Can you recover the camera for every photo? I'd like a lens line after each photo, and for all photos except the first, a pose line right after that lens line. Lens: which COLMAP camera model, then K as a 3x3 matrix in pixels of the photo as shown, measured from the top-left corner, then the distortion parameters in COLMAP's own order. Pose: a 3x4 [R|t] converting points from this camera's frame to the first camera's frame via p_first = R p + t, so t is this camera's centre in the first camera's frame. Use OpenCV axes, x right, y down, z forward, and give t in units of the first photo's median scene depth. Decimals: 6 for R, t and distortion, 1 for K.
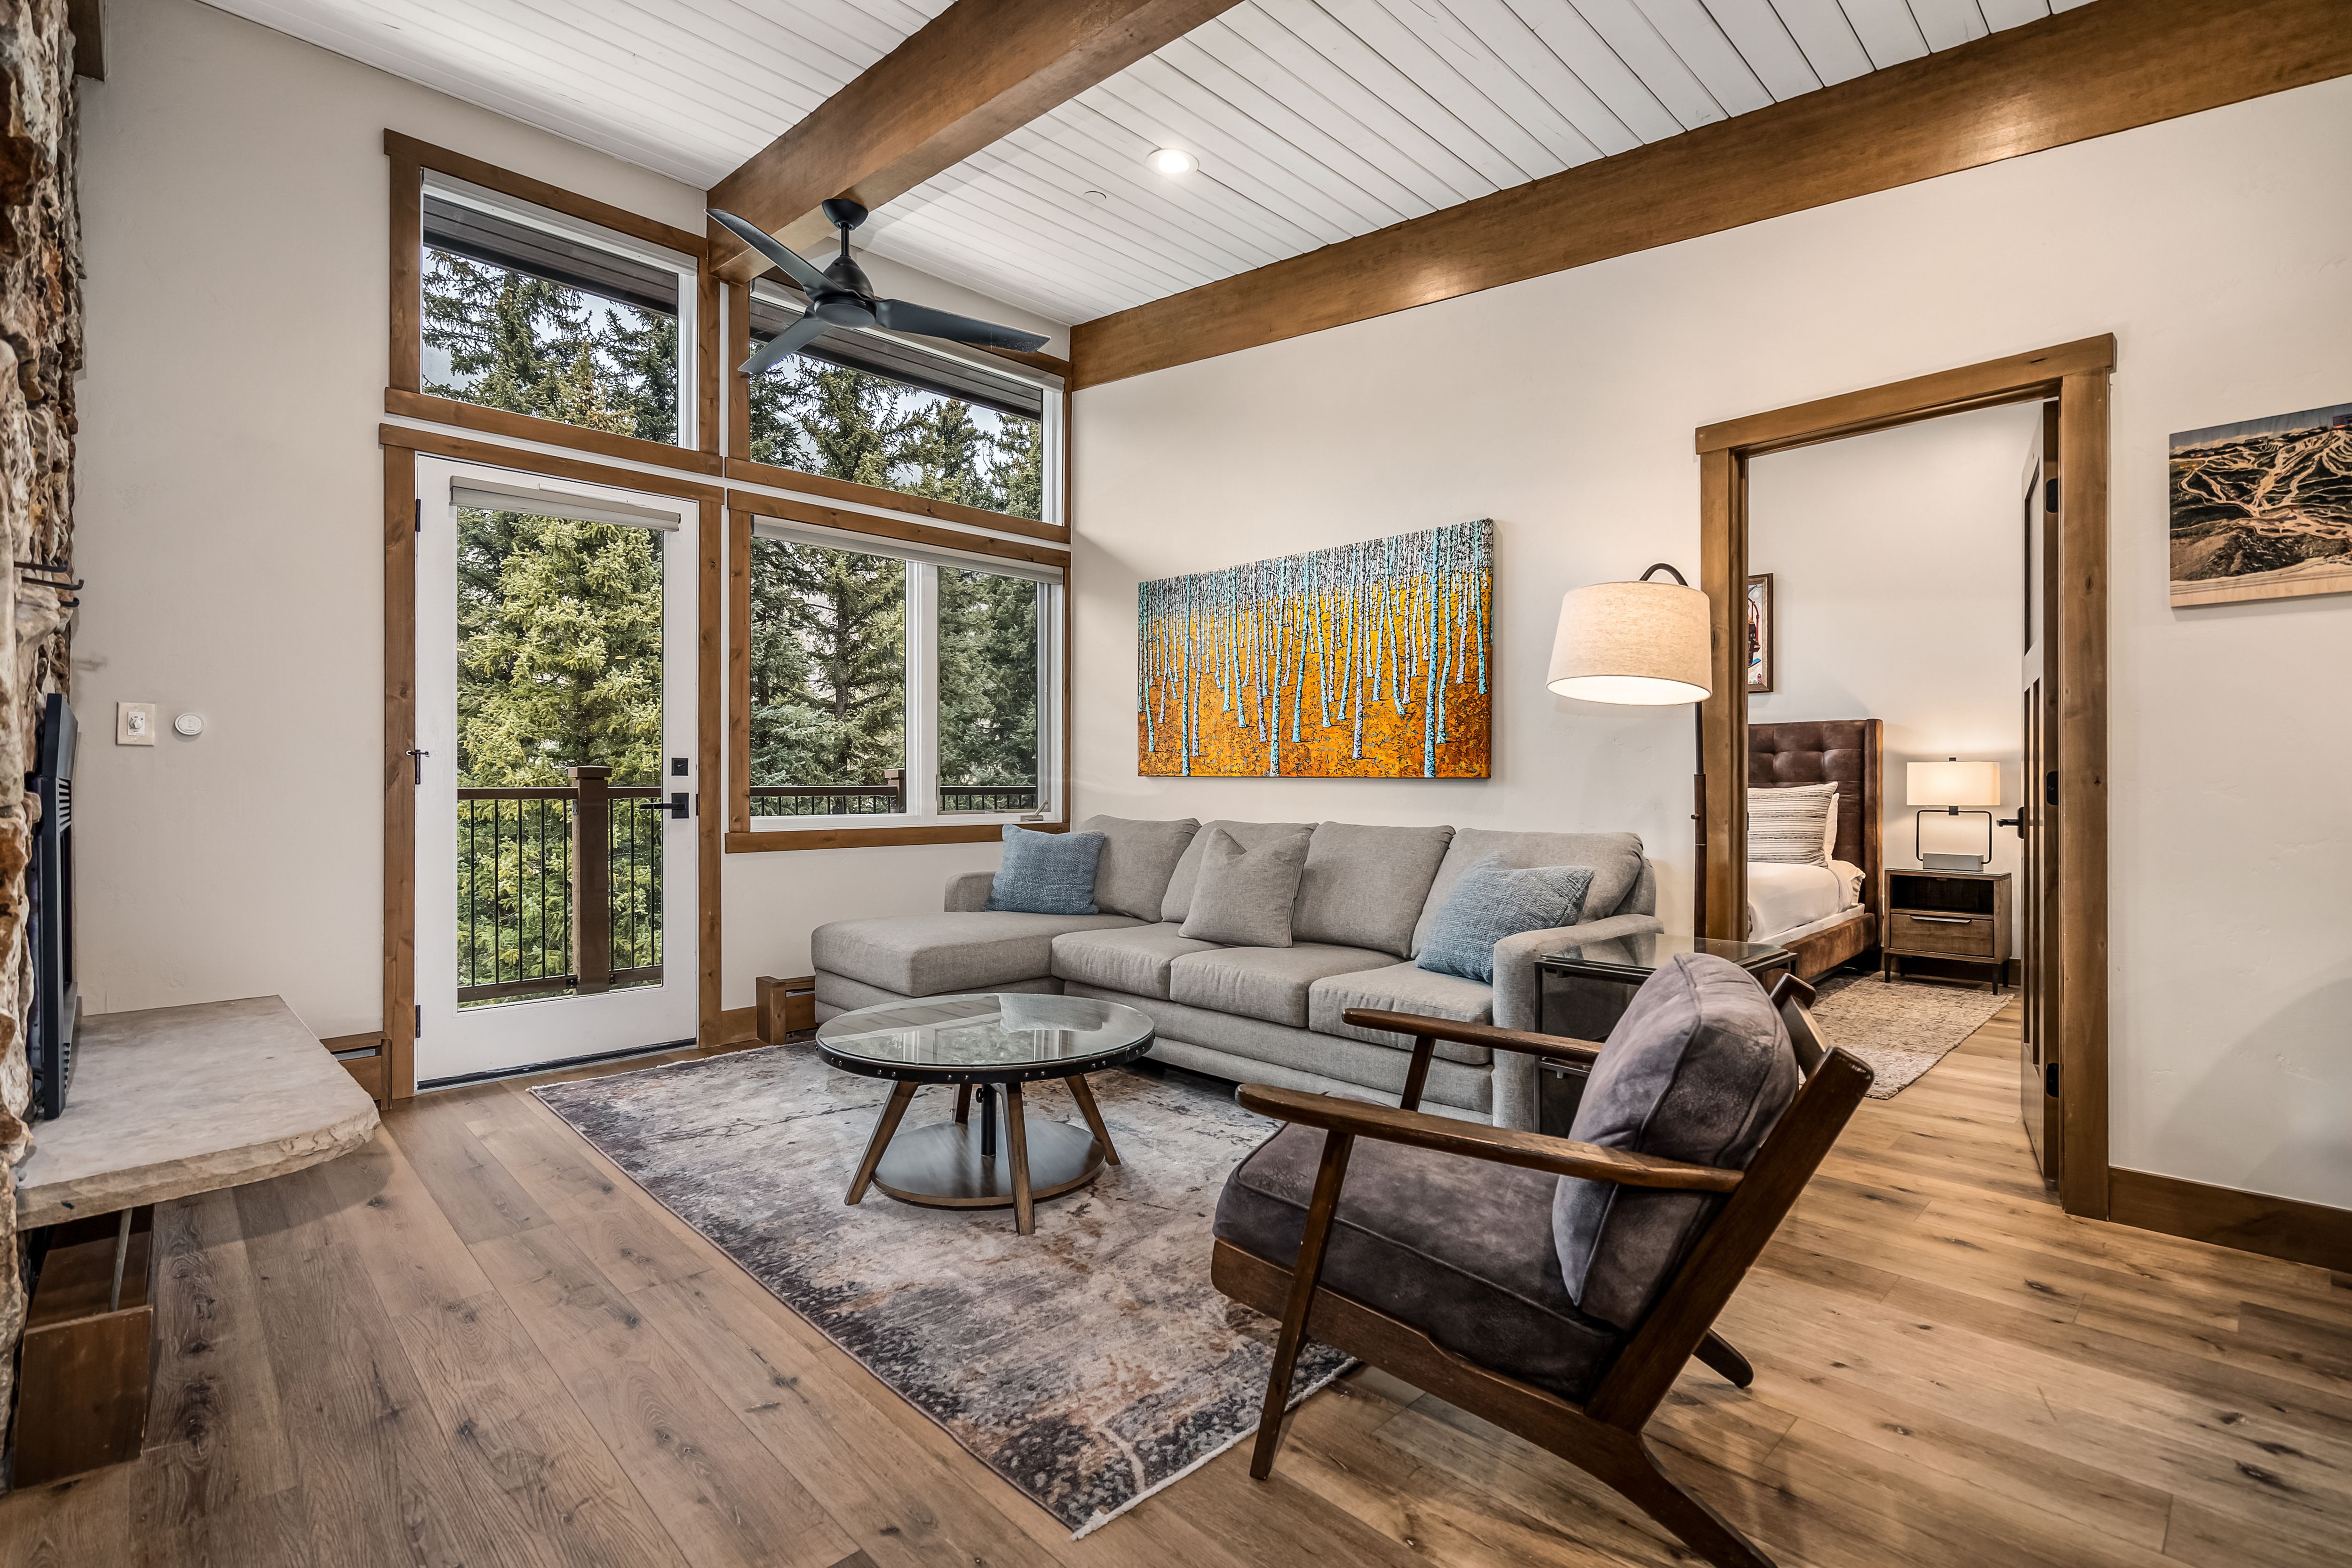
lens RADIAL K [[1088.5, 0, 1177.2], [0, 1088.5, 775.5], [0, 0, 1]] dist [-0.002073, 0.000484]
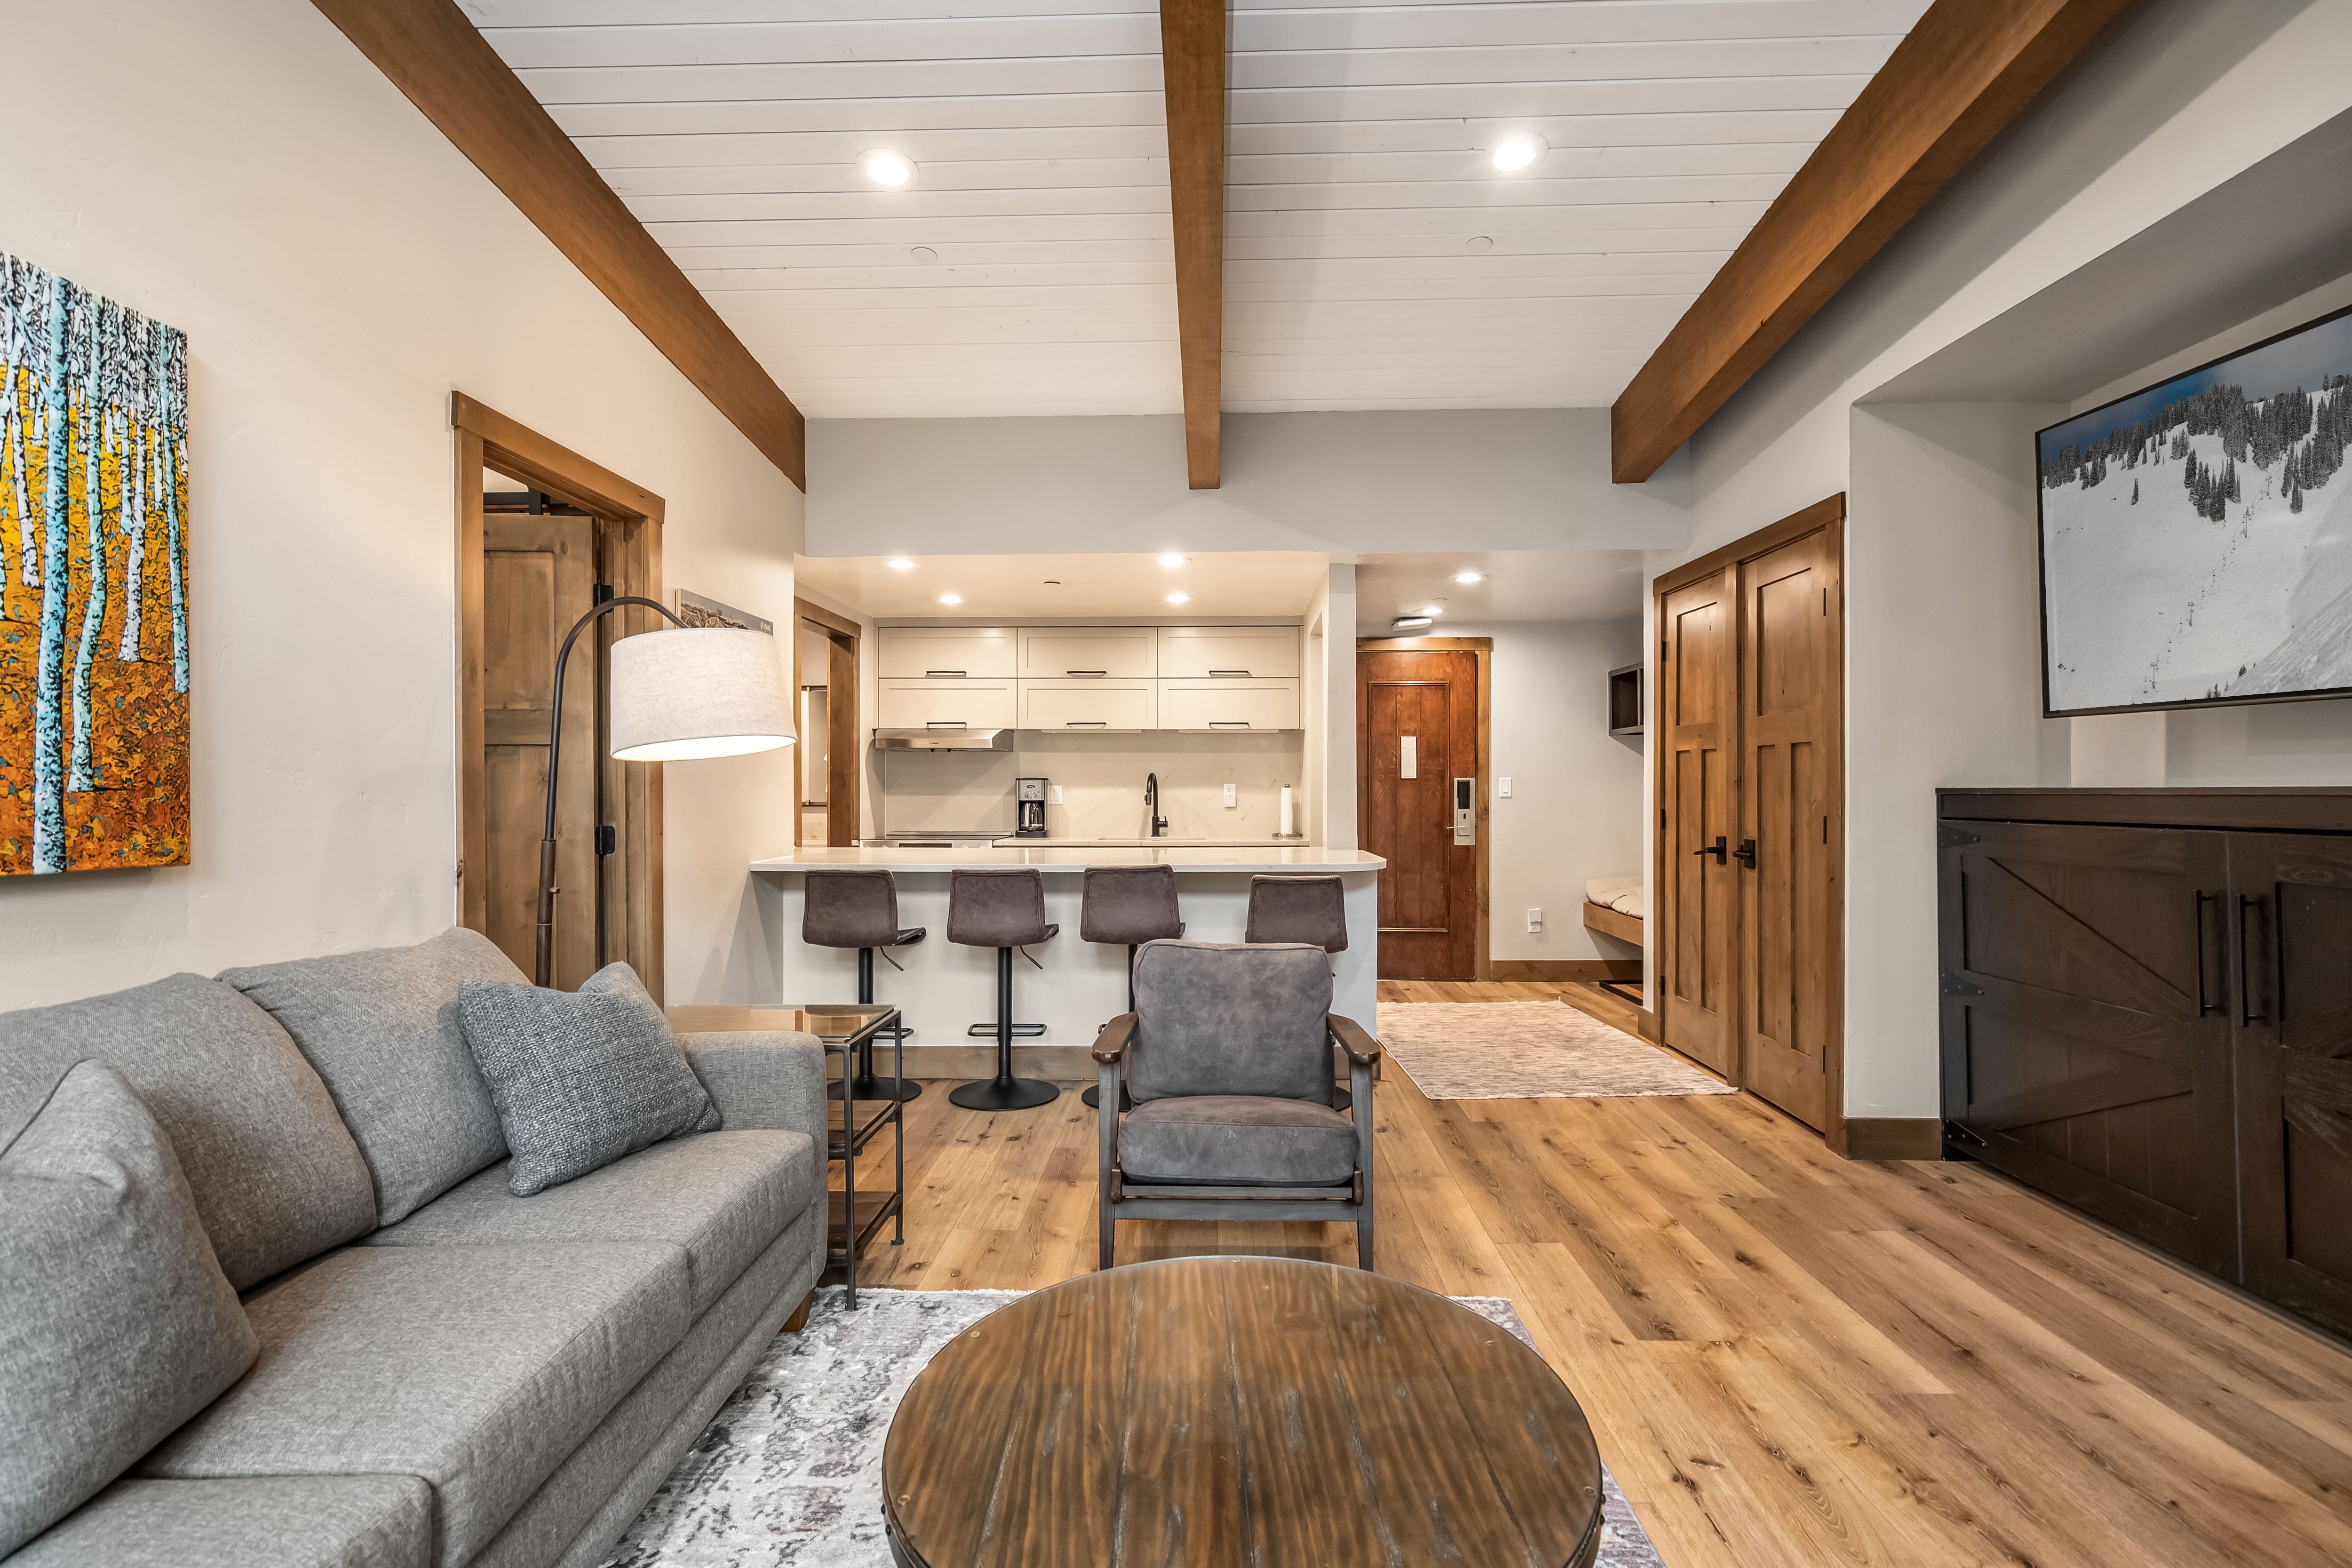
lens RADIAL K [[1088.5, 0, 1177.4], [0, 1088.5, 788.3], [0, 0, 1]] dist [-0.002073, 0.000484]
pose [[-0.701047, -0.000649, 0.713115, -0.394262], [-0.004853, 0.999981, -0.003861, -0.034457], [-0.713099, -0.006167, -0.701036, 1.078275]]
